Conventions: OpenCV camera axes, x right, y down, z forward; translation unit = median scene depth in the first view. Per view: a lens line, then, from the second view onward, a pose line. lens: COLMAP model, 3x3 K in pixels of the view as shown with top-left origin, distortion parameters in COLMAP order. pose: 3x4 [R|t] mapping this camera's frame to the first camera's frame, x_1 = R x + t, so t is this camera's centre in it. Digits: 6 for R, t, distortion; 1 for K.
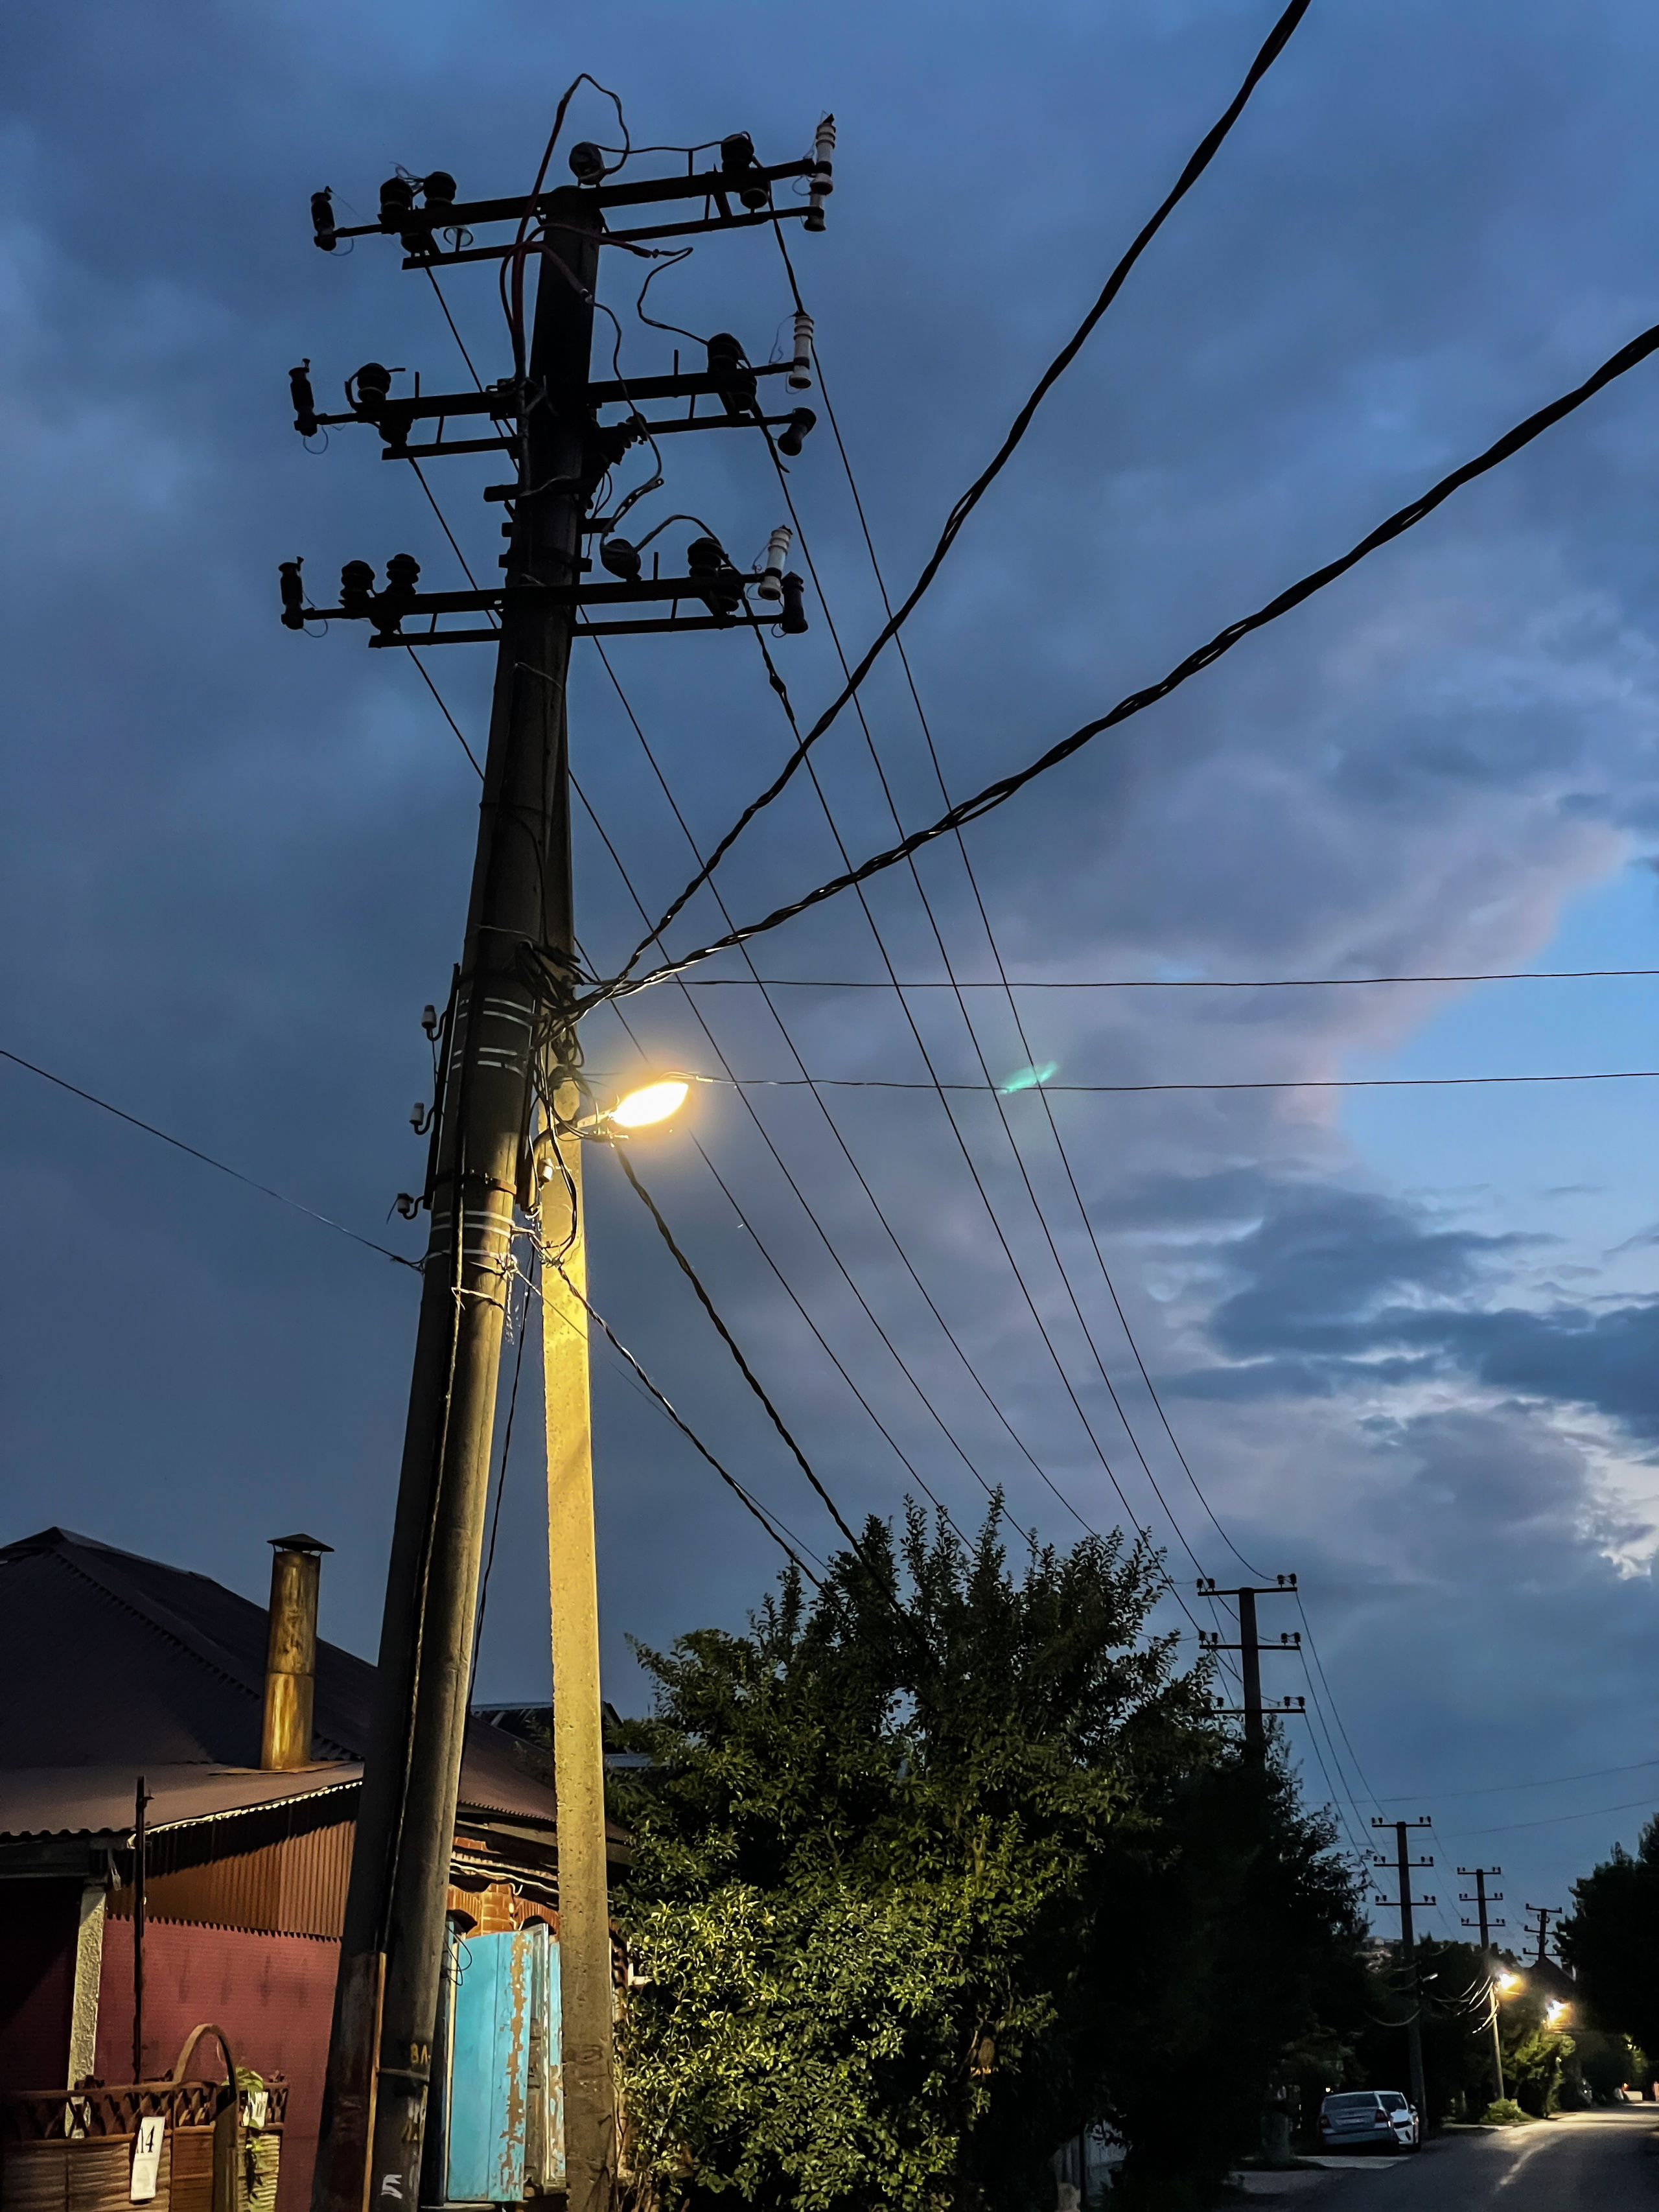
lens RADIAL K [[3264.1, 0, 830.0], [0, 3264.1, 1111.1], [0, 0, 1]] dist [0.111049, 0.000000]
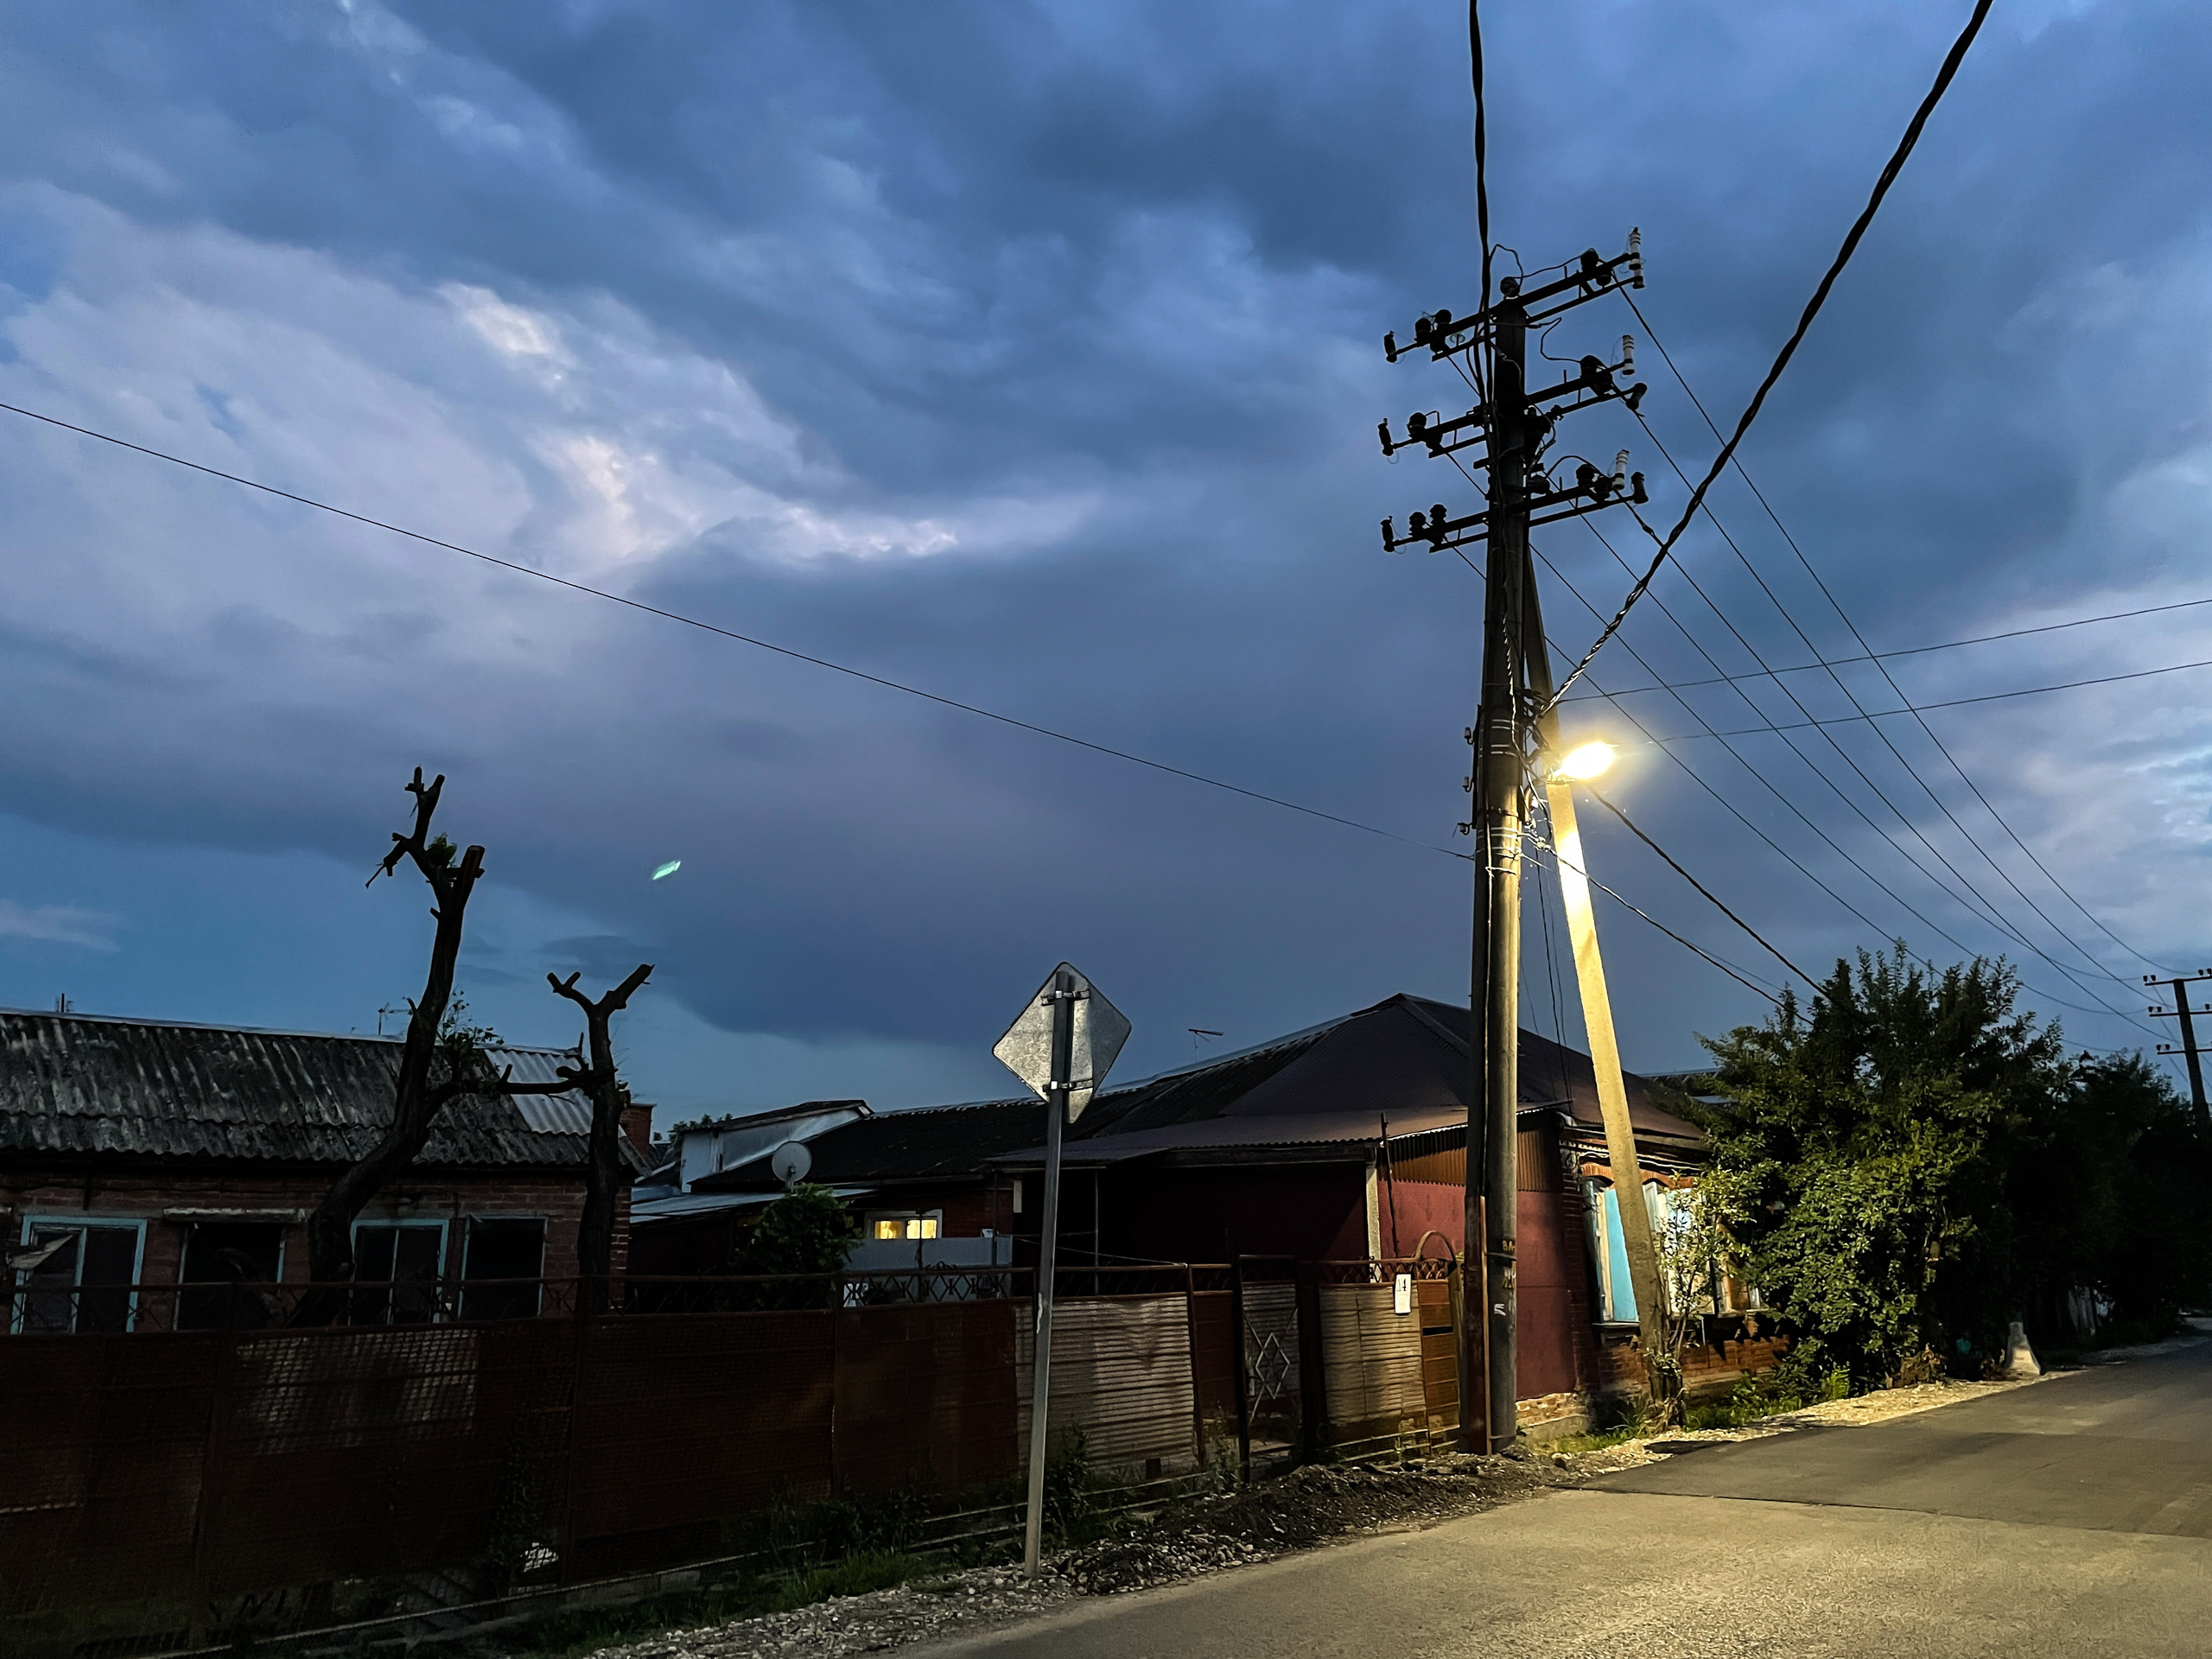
lens RADIAL K [[1647.8, 0, 1101.3], [0, 1647.8, 819.3], [0, 0, 1]] dist [0.029761, -0.033507]
pose [[0.884406, -0.116109, -0.452044, 0.118317], [0.126631, 0.991925, -0.007031, 0.001985], [0.449210, -0.051025, 0.891968, -0.000344]]
